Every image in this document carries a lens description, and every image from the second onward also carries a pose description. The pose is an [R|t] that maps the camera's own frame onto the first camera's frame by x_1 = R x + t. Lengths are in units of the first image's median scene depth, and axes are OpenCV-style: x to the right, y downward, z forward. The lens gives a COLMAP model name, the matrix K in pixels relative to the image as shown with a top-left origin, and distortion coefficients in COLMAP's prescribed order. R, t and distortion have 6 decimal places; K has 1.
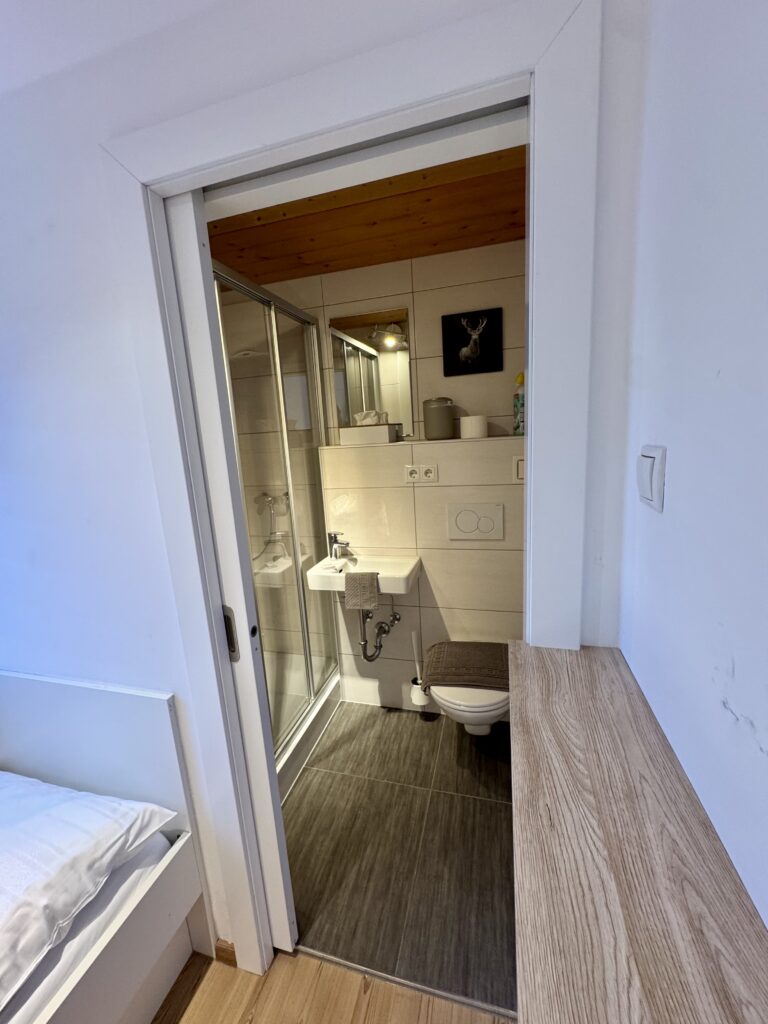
lens RADIAL K [[409.8, 0, 383.8], [0, 409.8, 509.9], [0, 0, 1]] dist [-0.013303, 0.000379]
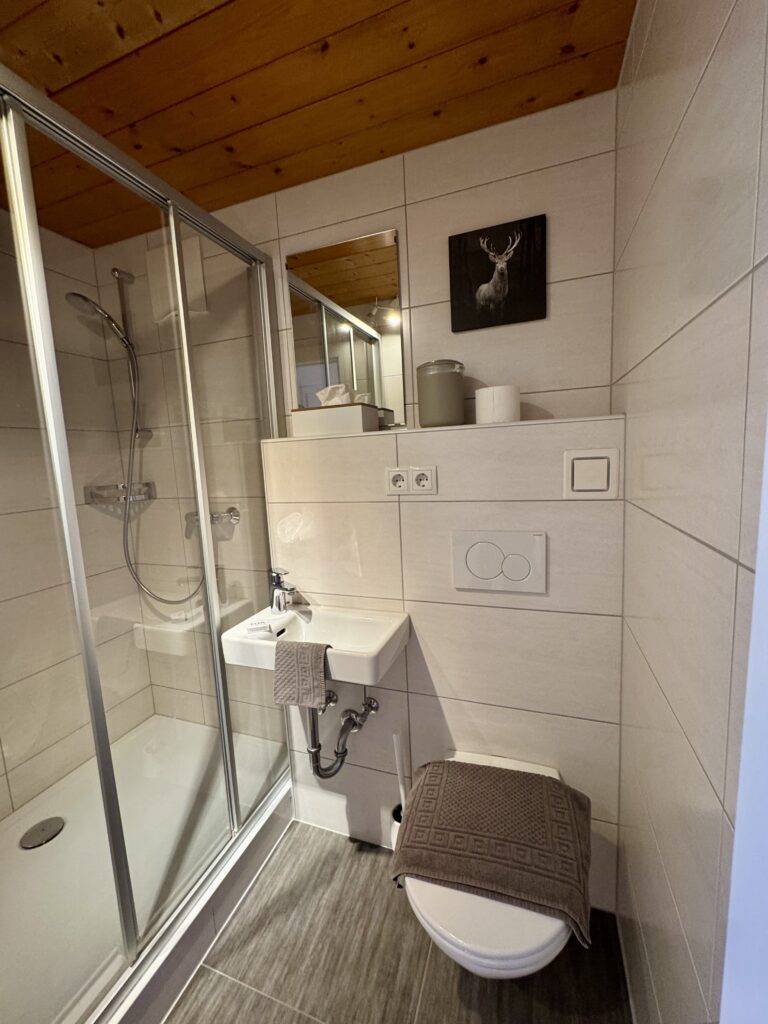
lens RADIAL K [[409.8, 0, 384.6], [0, 409.8, 510.6], [0, 0, 1]] dist [-0.013303, 0.000379]
pose [[0.997472, 0.019976, -0.068190, 0.091583], [-0.023026, 0.998756, -0.044238, -0.014310], [0.067221, 0.045696, 0.996691, 0.368005]]
